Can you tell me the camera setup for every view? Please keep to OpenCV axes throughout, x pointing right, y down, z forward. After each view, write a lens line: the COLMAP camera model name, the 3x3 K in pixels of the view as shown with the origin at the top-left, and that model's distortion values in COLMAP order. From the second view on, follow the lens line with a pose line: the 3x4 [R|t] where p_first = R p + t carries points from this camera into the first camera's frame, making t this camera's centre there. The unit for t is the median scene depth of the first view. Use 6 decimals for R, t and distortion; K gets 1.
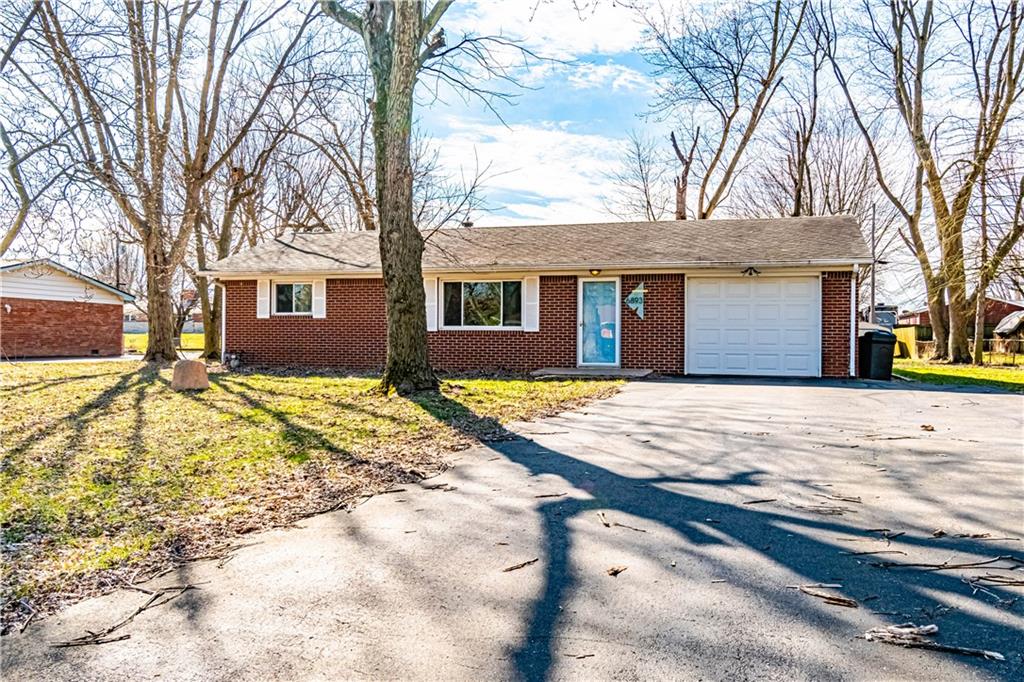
lens RADIAL K [[857.2, 0, 534.9], [0, 857.2, 346.1], [0, 0, 1]] dist [0.001314, -0.009563]
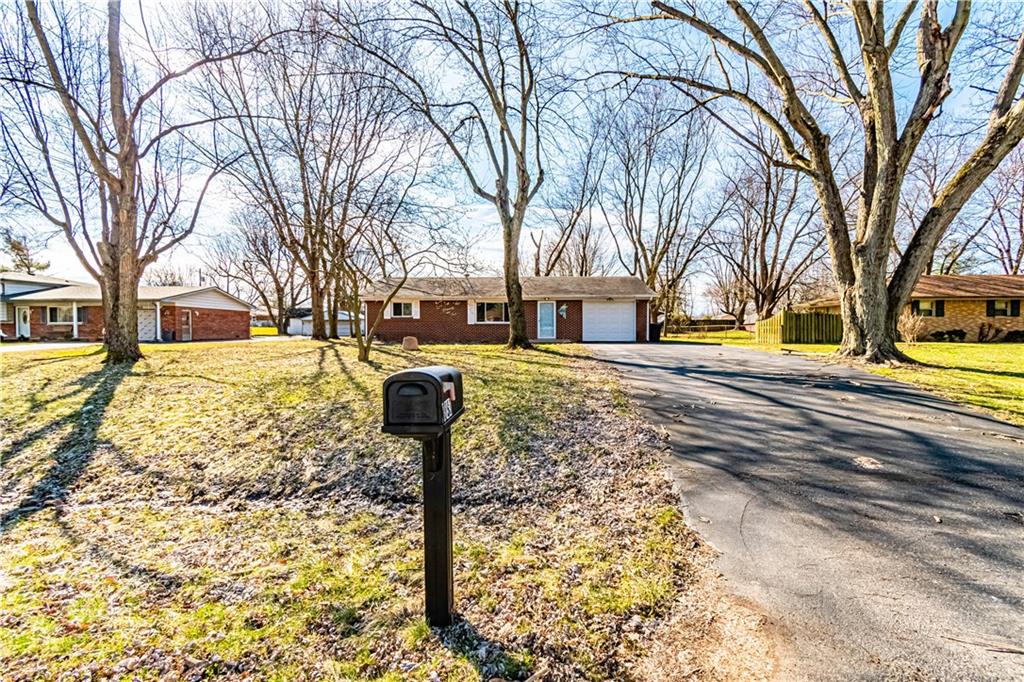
lens RADIAL K [[454.0, 0, 511.8], [0, 454.0, 342.9], [0, 0, 1]] dist [-0.002241, -0.000801]
pose [[0.966320, -0.016438, 0.256818, -0.319597], [0.010268, 0.999626, 0.025346, 0.002557], [-0.257139, -0.021855, 0.966127, -0.179642]]
